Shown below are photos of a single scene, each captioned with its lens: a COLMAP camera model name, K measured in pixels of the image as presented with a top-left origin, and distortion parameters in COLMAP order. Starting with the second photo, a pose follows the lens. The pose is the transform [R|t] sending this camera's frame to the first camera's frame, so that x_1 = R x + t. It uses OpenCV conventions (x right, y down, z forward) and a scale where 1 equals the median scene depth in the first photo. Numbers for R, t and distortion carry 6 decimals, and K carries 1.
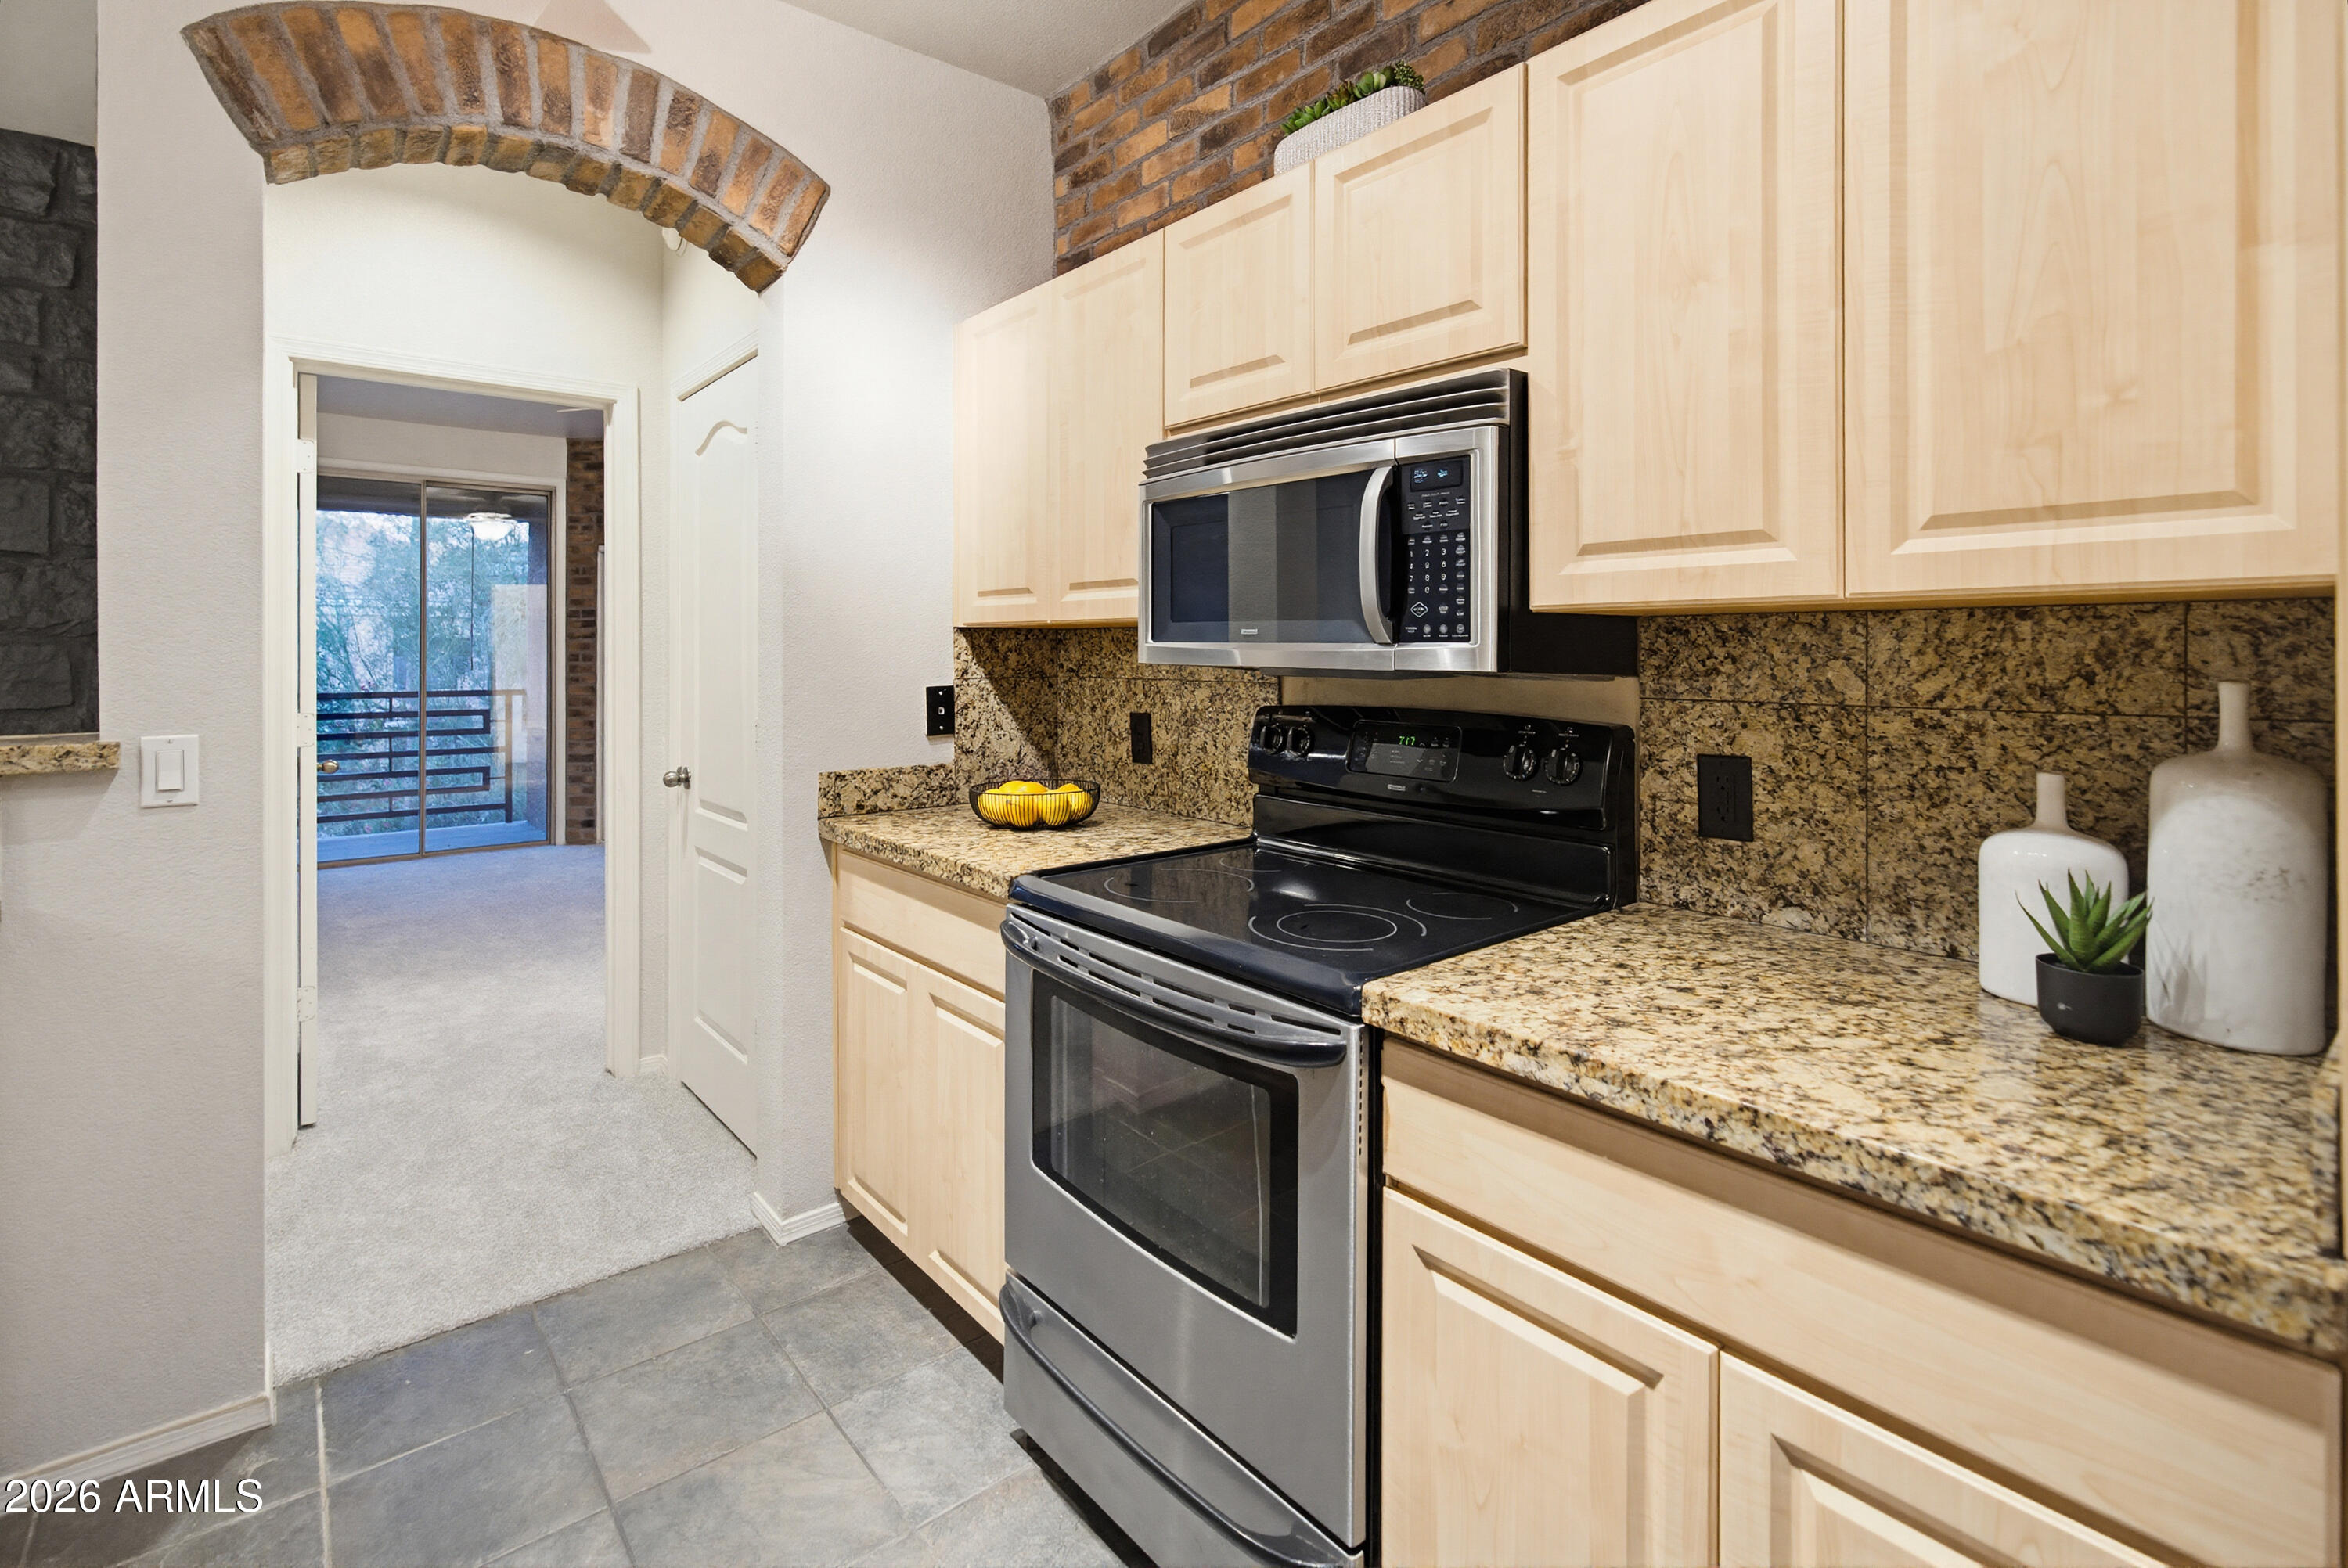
lens RADIAL K [[1088.3, 0, 1191.2], [0, 1088.3, 654.4], [0, 0, 1]] dist [0.002108, 0.000202]
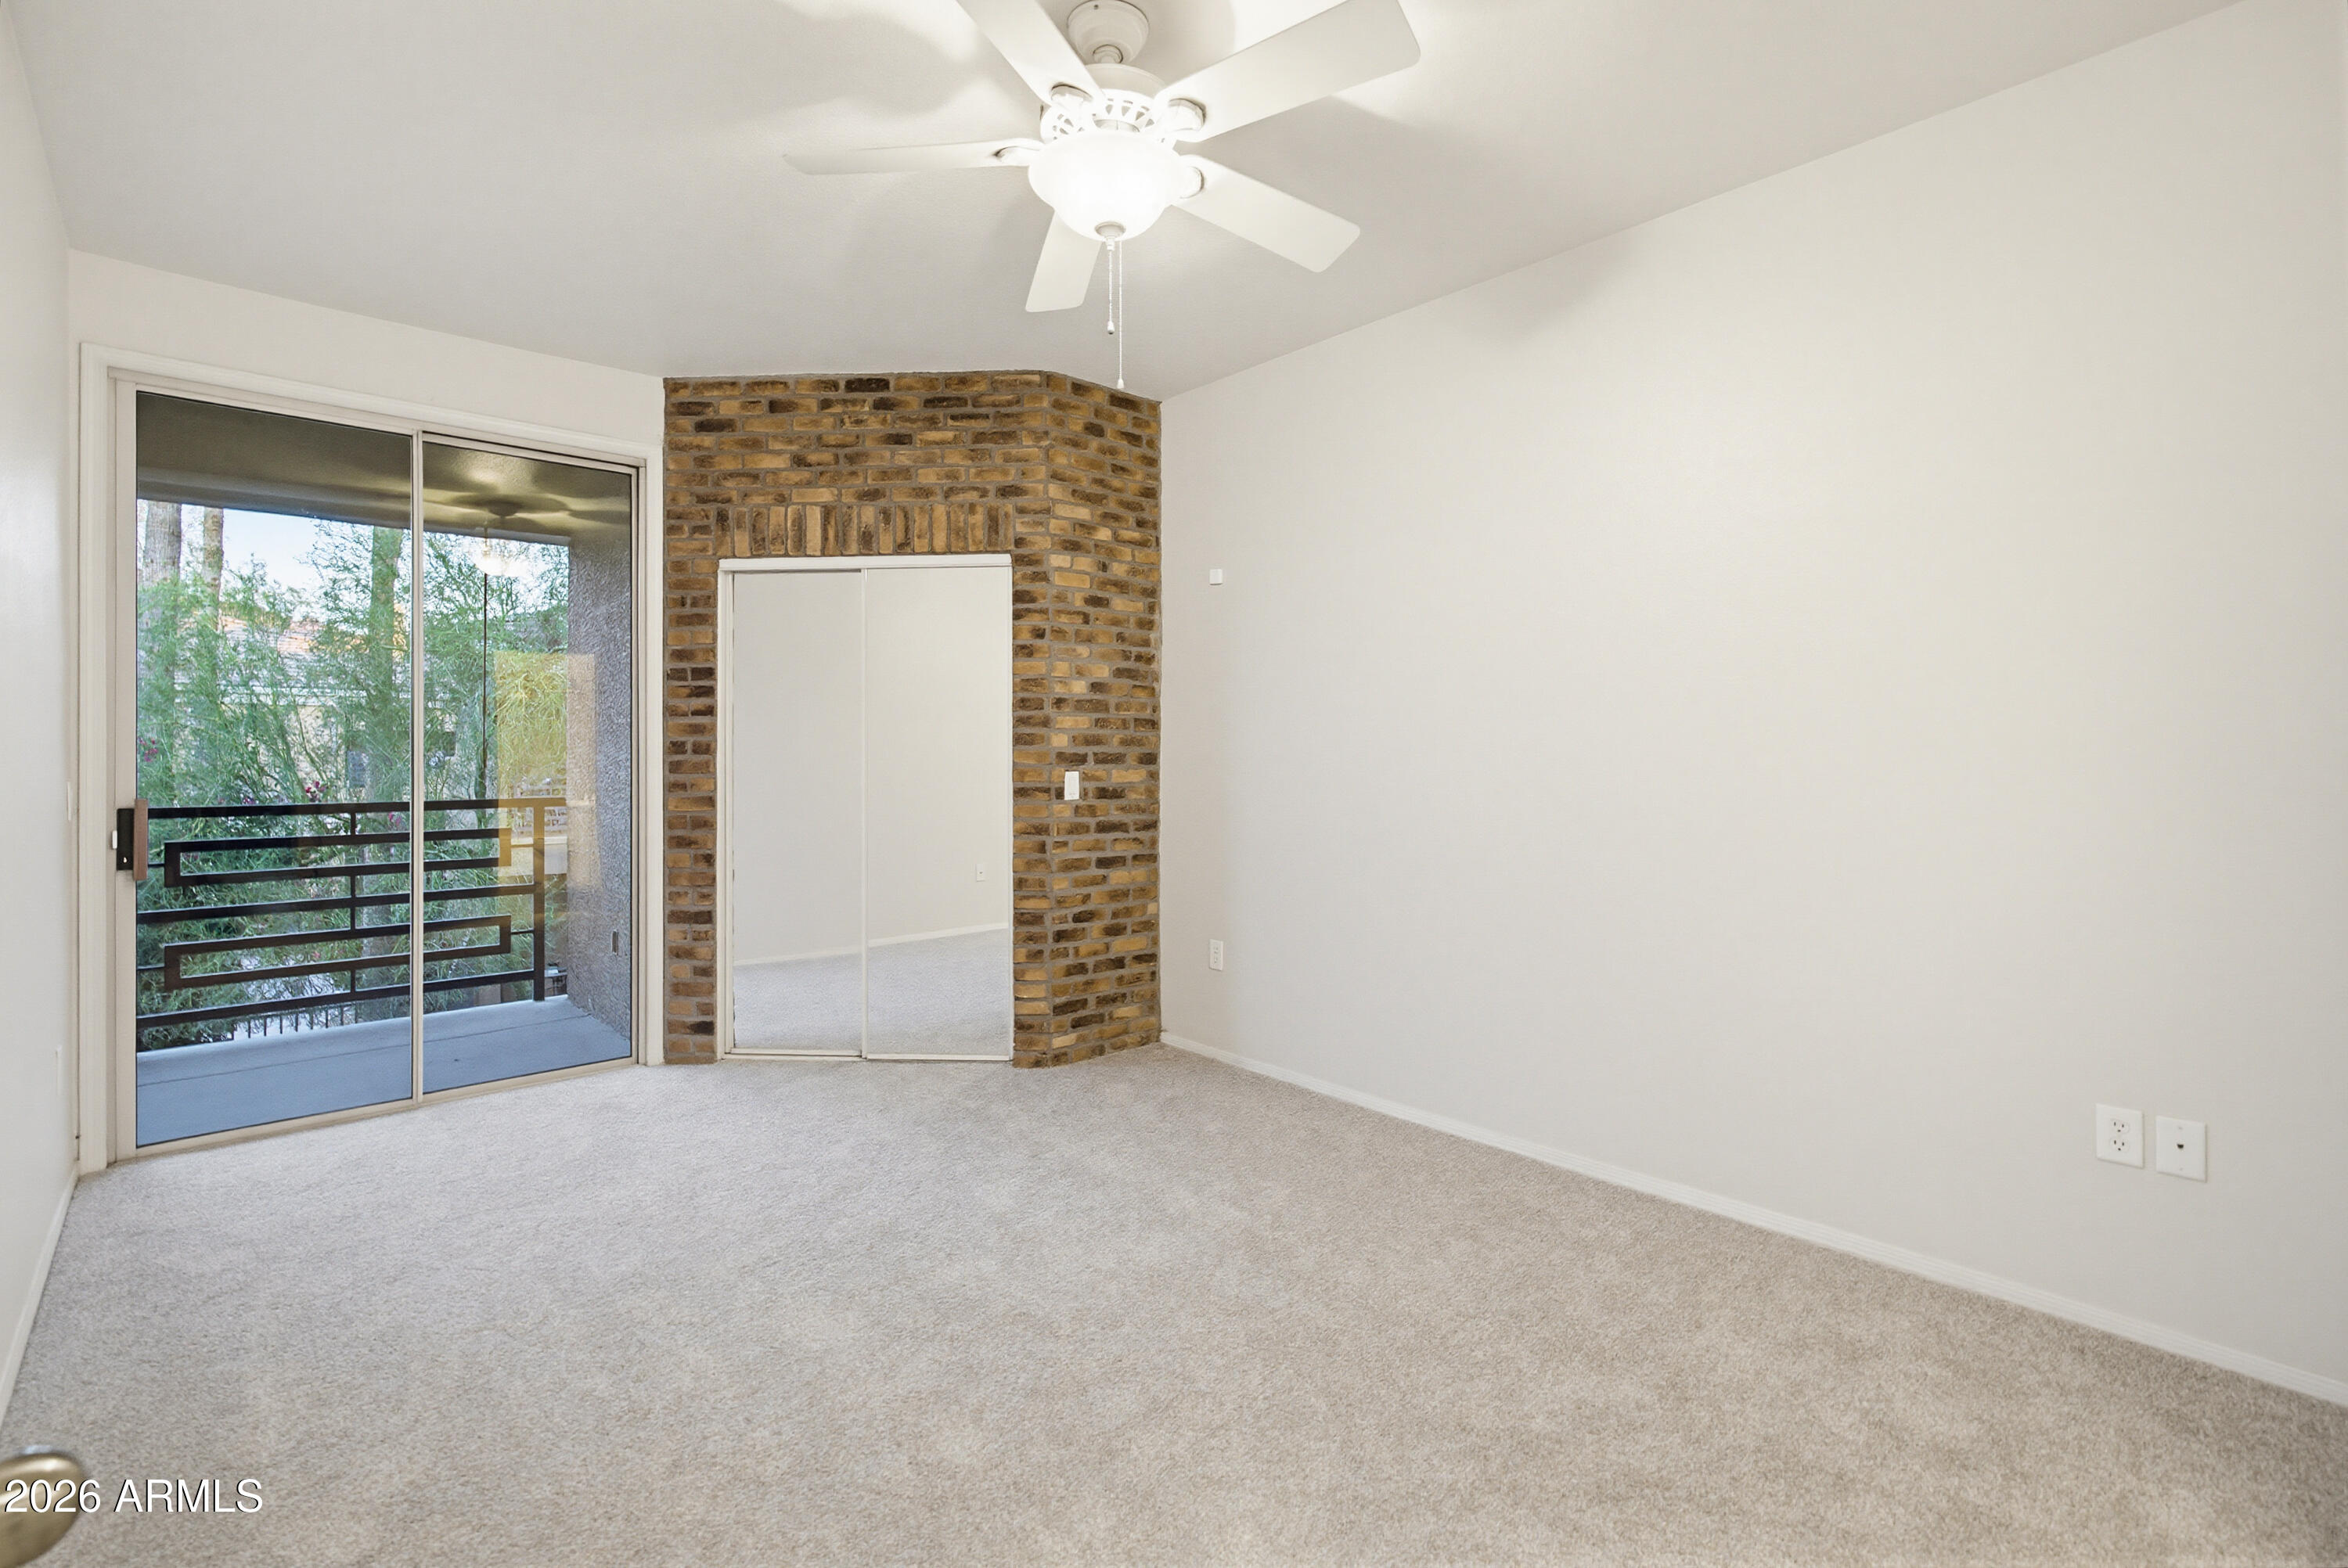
lens RADIAL K [[1088.3, 0, 1220.7], [0, 1088.3, 752.1], [0, 0, 1]] dist [0.002108, 0.000202]
pose [[0.998894, 0.000474, 0.047019, -0.299563], [-0.000571, 0.999998, 0.002066, 0.003871], [-0.047018, -0.002090, 0.998892, 0.394142]]
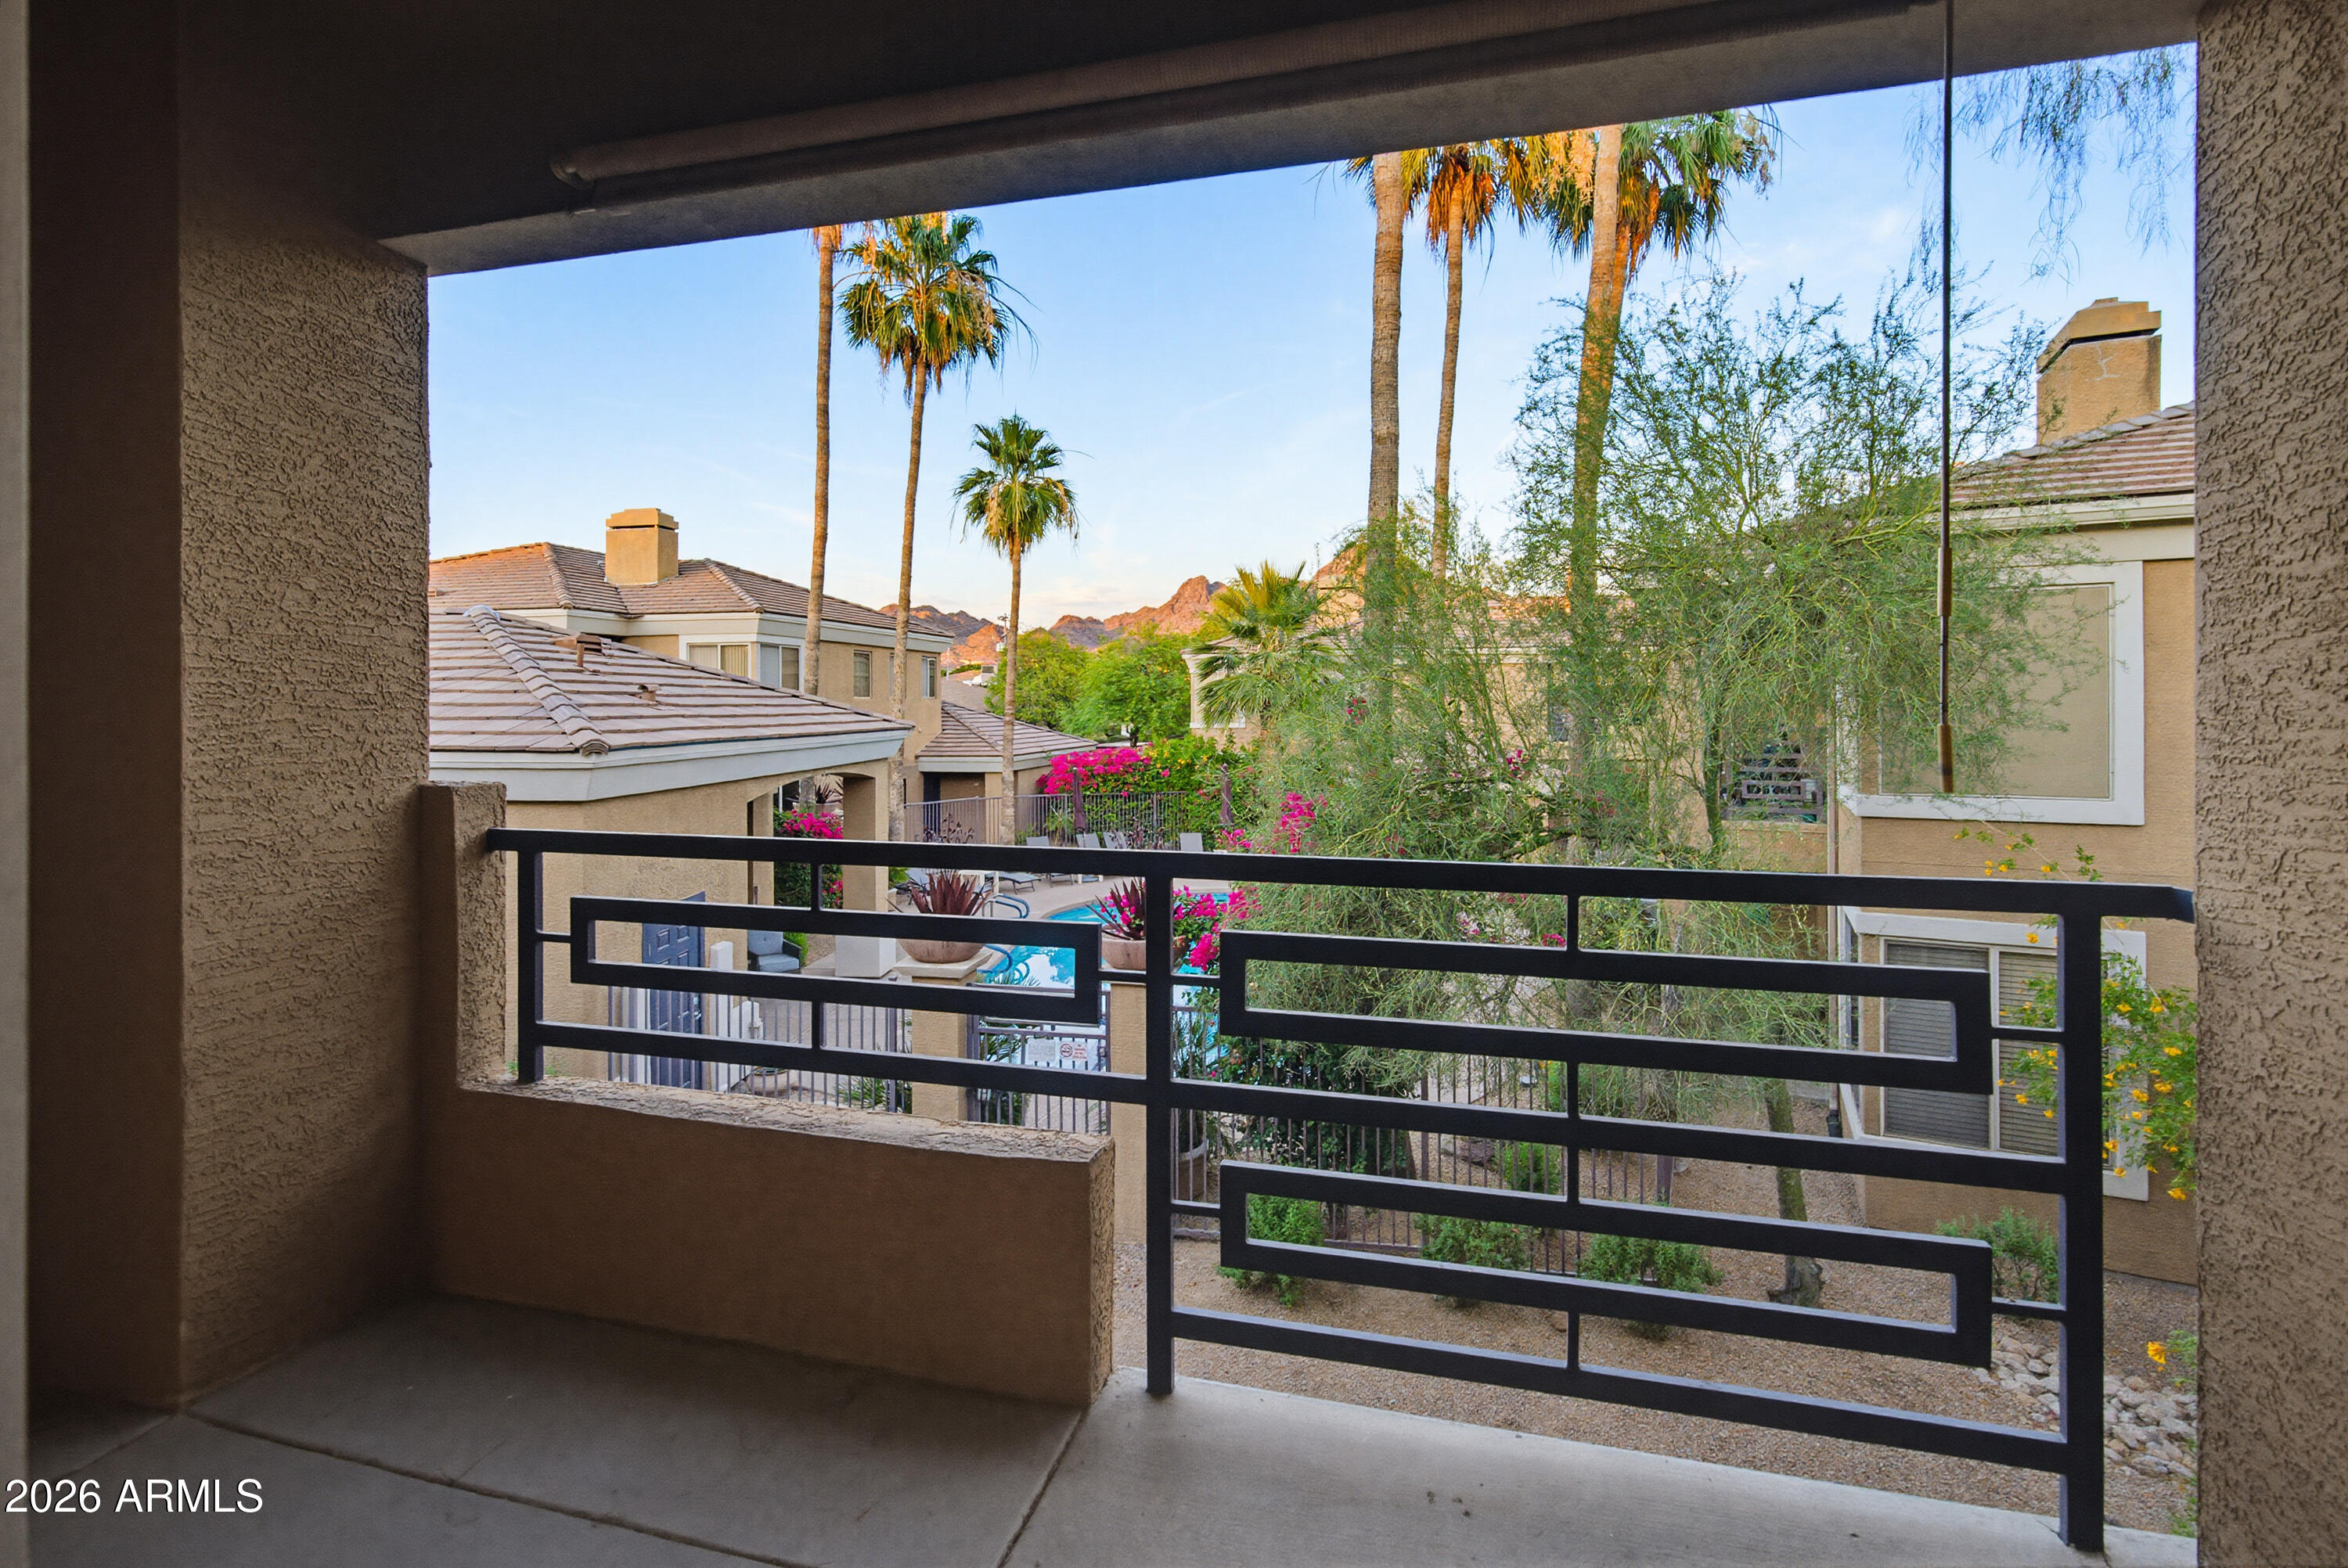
lens RADIAL K [[1088.3, 0, 1174.5], [0, 1088.3, 701.6], [0, 0, 1]] dist [0.002108, 0.000202]
pose [[0.574657, -0.004482, -0.818382, -0.777129], [0.003670, 0.999989, -0.002899, -0.002352], [0.818386, -0.001337, 0.574667, 1.045215]]
